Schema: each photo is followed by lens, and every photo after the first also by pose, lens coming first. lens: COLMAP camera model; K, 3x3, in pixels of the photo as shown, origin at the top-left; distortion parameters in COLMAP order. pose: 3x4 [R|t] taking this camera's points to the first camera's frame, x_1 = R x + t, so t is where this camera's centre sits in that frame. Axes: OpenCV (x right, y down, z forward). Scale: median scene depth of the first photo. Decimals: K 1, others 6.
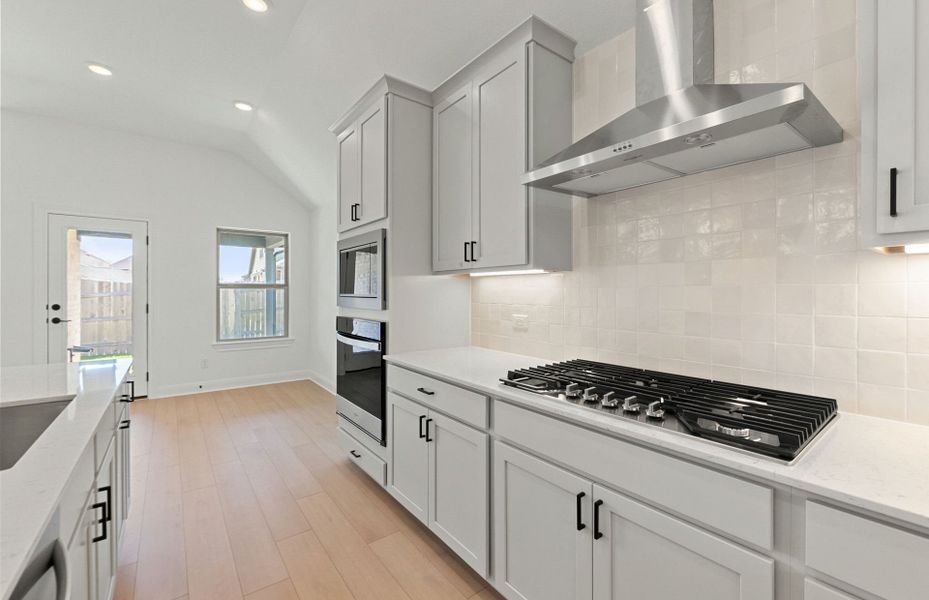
lens RADIAL K [[387.9, 0, 468.4], [0, 387.9, 296.2], [0, 0, 1]] dist [-0.009109, -0.000602]
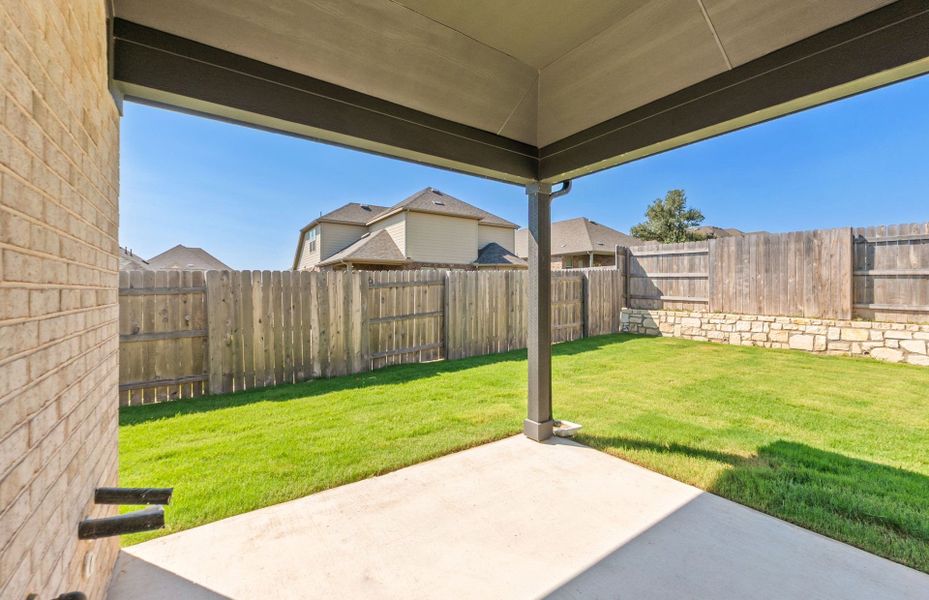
lens RADIAL K [[387.9, 0, 461.5], [0, 387.9, 294.8], [0, 0, 1]] dist [-0.009109, -0.000602]
pose [[0.998344, -0.001428, -0.057506, -1.176028], [0.001300, 0.999997, -0.002270, 0.003440], [0.057509, 0.002192, 0.998343, 1.167476]]
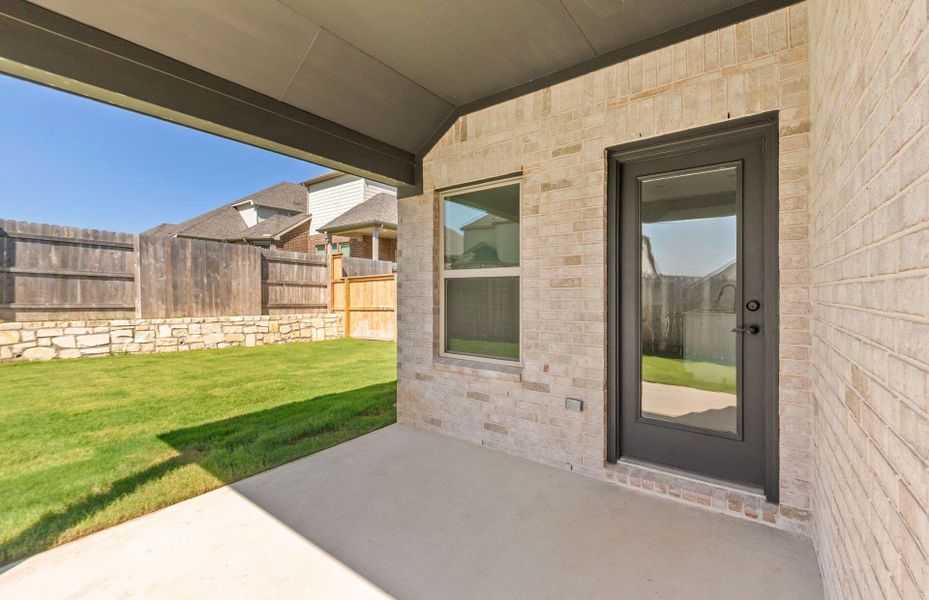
lens RADIAL K [[387.9, 0, 480.0], [0, 387.9, 293.1], [0, 0, 1]] dist [-0.009109, -0.000602]
pose [[-0.276512, -0.003462, 0.961004, -1.561045], [0.007068, 0.999959, 0.005636, 0.005680], [-0.960984, 0.008351, -0.276476, 1.615677]]
